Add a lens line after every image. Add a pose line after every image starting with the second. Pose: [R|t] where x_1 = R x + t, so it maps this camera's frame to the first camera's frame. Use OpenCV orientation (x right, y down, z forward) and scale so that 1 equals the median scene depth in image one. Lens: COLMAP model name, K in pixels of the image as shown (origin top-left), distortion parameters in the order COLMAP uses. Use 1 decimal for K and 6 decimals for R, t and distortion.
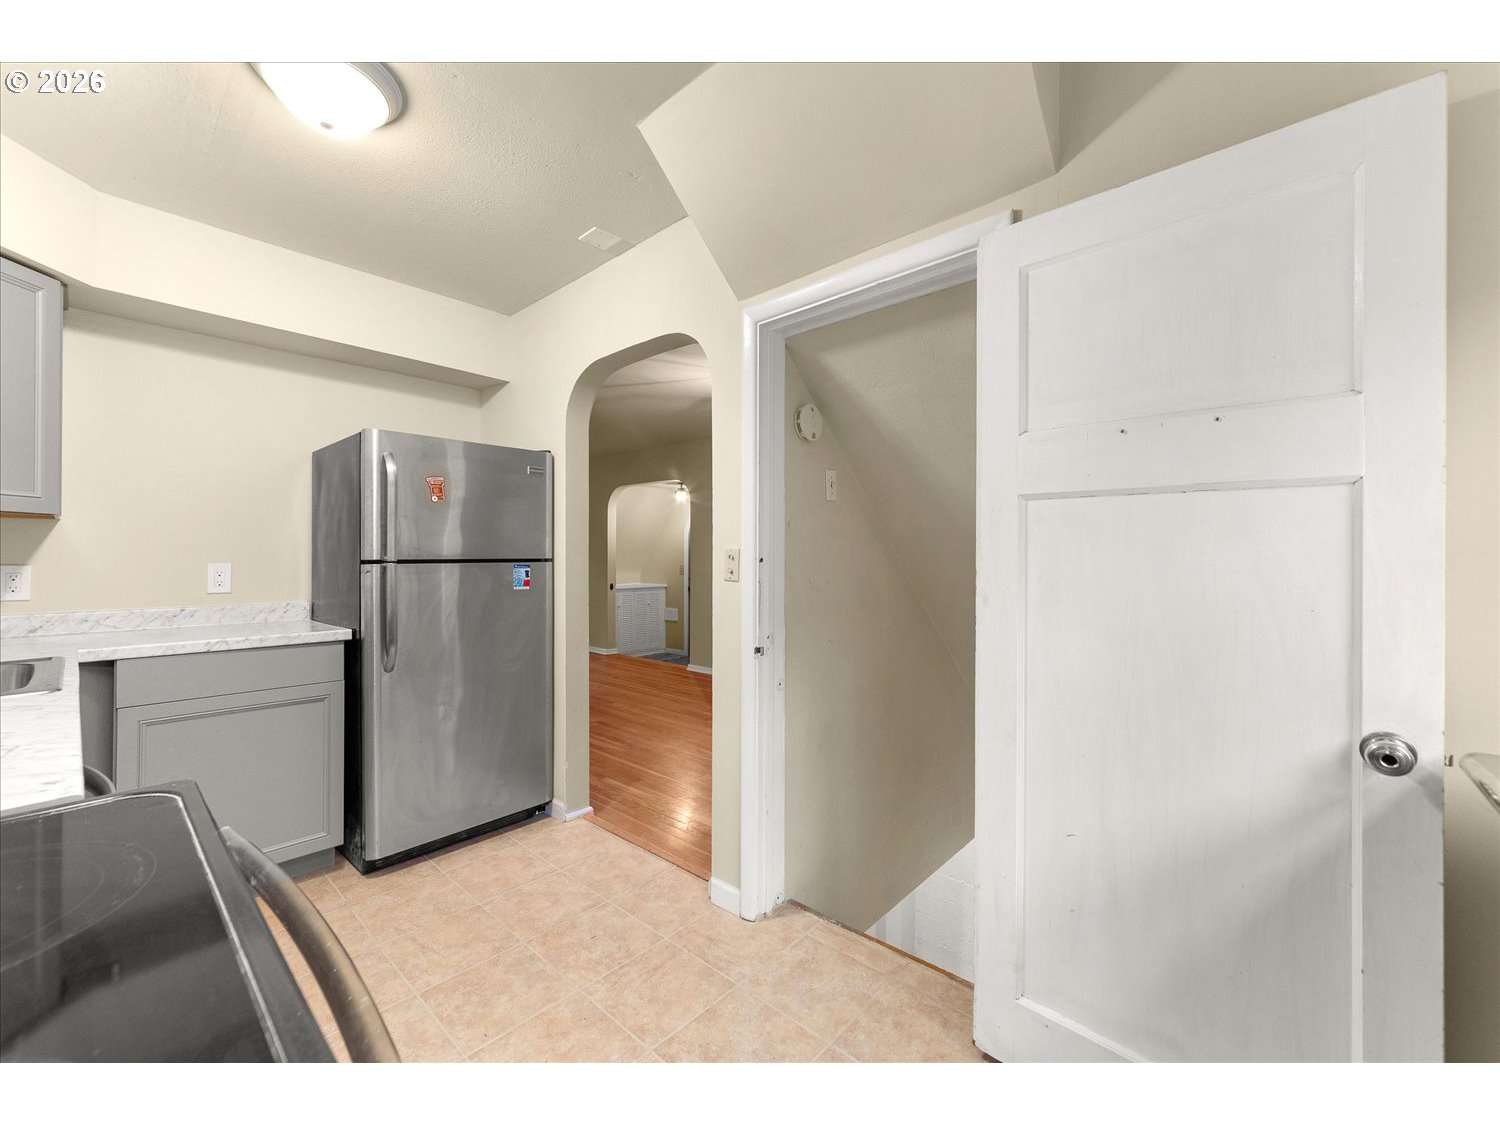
lens RADIAL K [[611.8, 0, 745.8], [0, 611.8, 555.8], [0, 0, 1]] dist [0.000288, 0.000041]
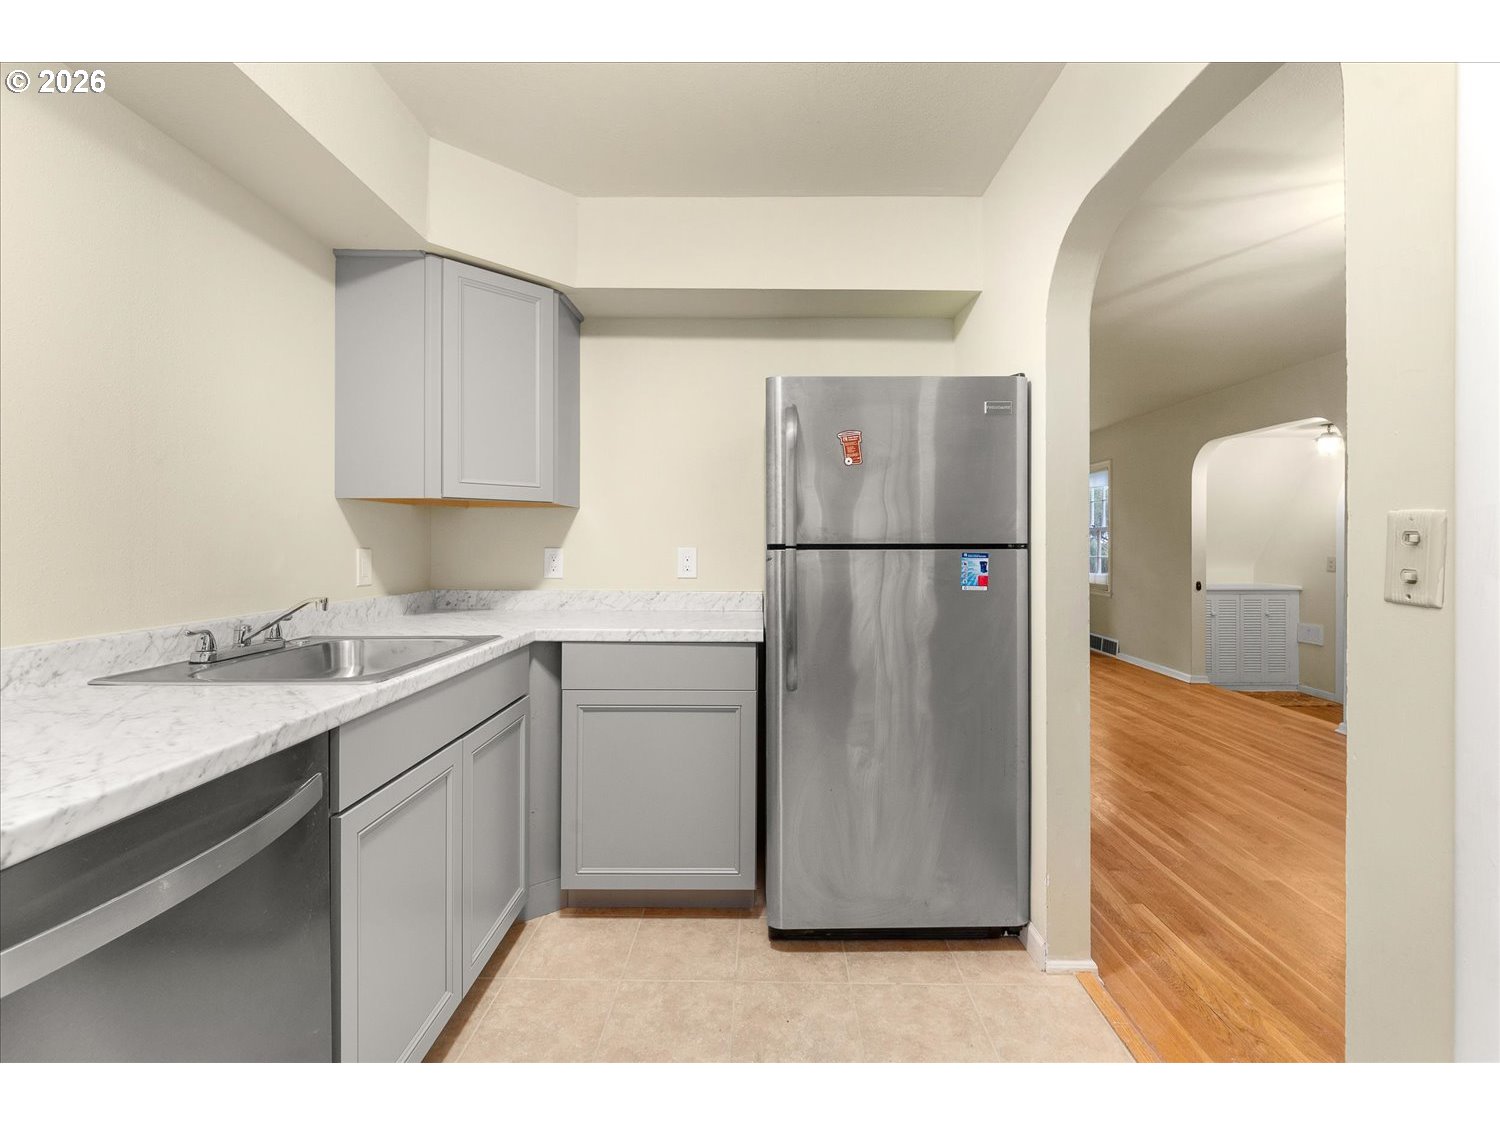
lens RADIAL K [[661.1, 0, 759.9], [0, 661.1, 541.6], [0, 0, 1]] dist [-0.001093, -0.000636]
pose [[0.672993, -0.000692, -0.739649, 0.003455], [-0.000927, 0.999998, -0.001779, 0.003995], [0.739649, 0.001883, 0.672991, 0.355558]]
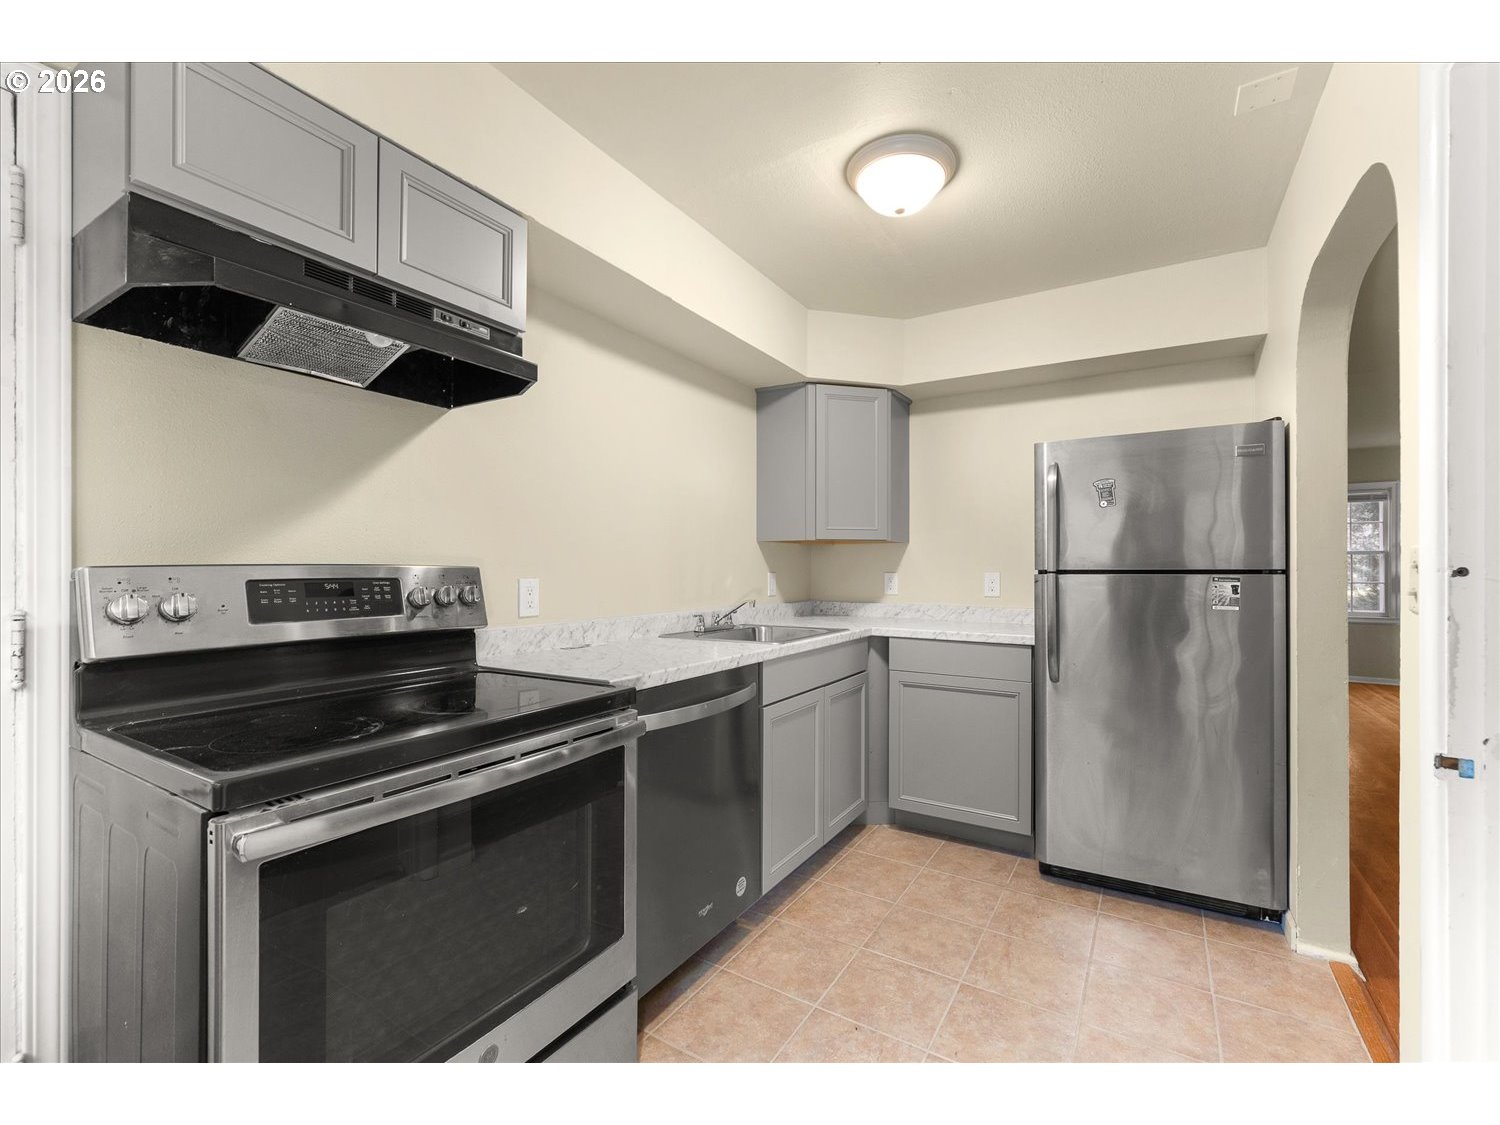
lens RADIAL K [[636.8, 0, 778.4], [0, 636.8, 569.1], [0, 0, 1]] dist [-0.001709, -0.000249]
pose [[0.212082, 0.000961, -0.977251, 0.292987], [-0.000674, 0.999999, 0.000837, 0.003901], [0.977252, 0.000482, 0.212082, 0.291106]]
